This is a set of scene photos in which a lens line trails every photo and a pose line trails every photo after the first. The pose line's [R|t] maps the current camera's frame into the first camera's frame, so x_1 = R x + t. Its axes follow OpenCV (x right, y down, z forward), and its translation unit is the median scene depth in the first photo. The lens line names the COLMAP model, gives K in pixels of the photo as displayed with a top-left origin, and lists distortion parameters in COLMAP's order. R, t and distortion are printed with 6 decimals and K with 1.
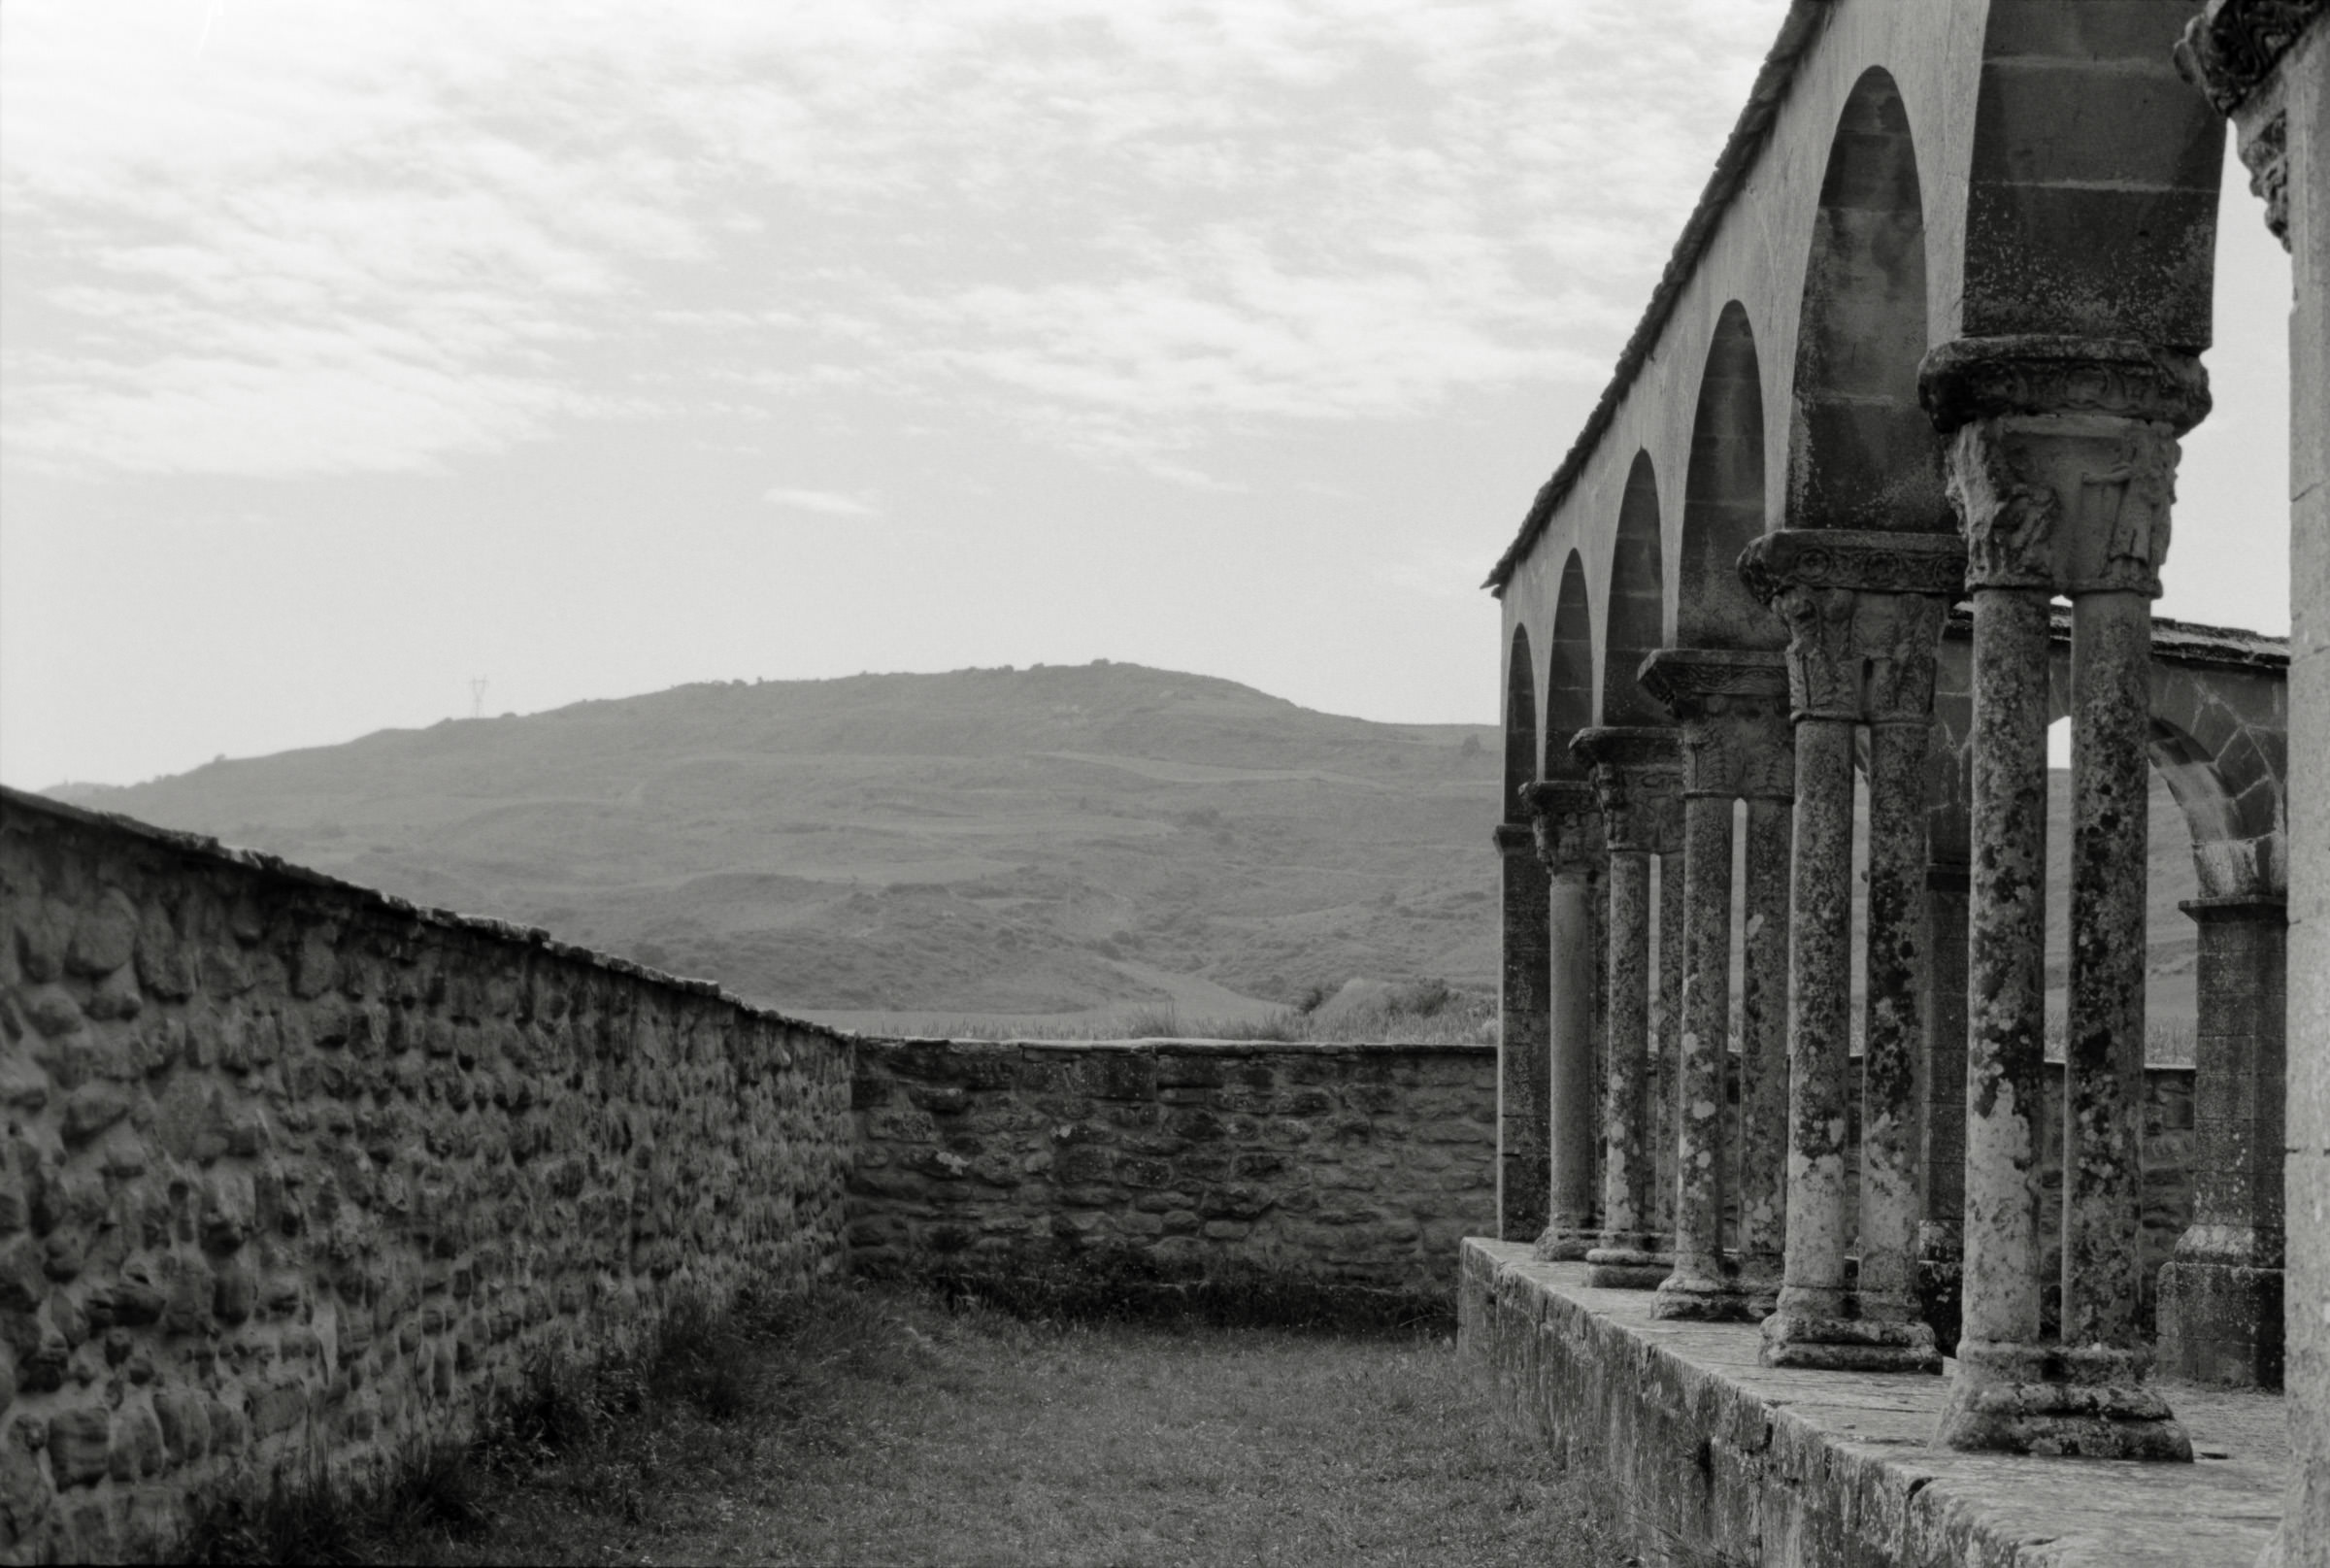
lens RADIAL K [[3391.3, 0, 1159.1], [0, 3391.3, 770.7], [0, 0, 1]] dist [-0.115856, 0.000000]
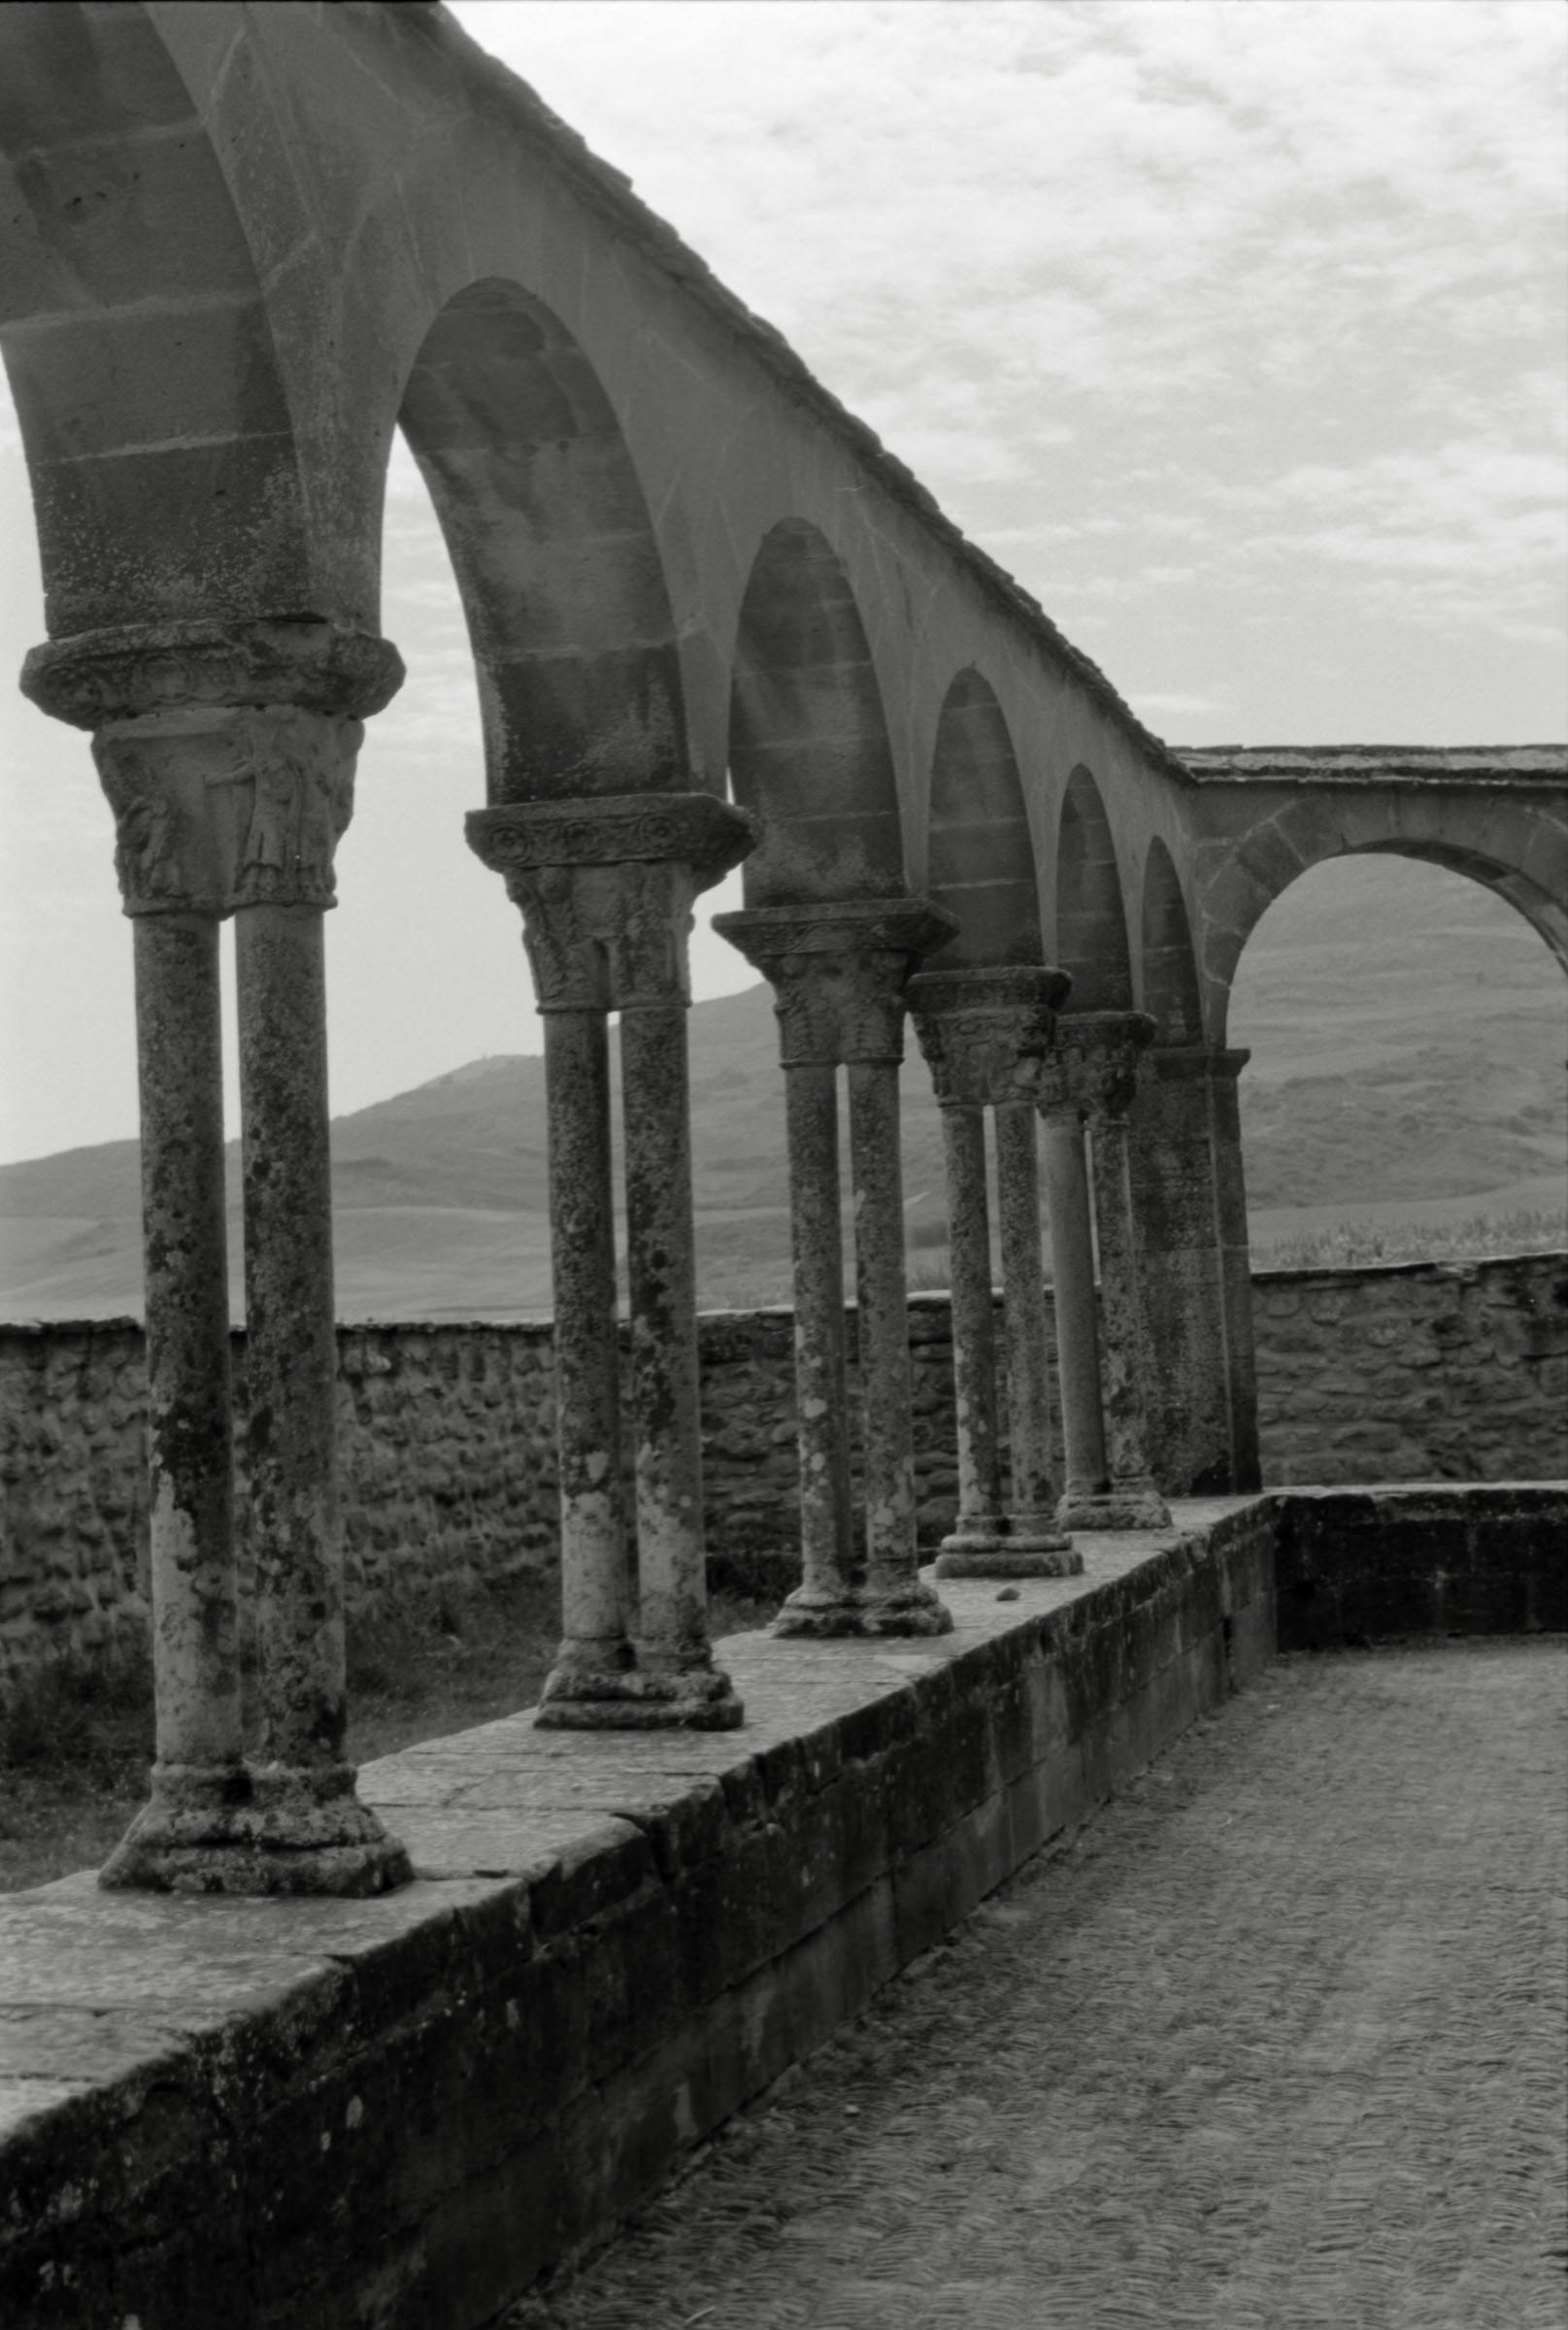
lens RADIAL K [[3391.3, 0, 784.3], [0, 3391.3, 1171.3], [0, 0, 1]] dist [-0.115856, 0.000000]
pose [[0.965801, -0.089186, -0.243465, 0.472353], [0.103192, 0.993626, 0.045368, -0.007714], [0.237867, -0.068940, 0.968848, 0.133240]]
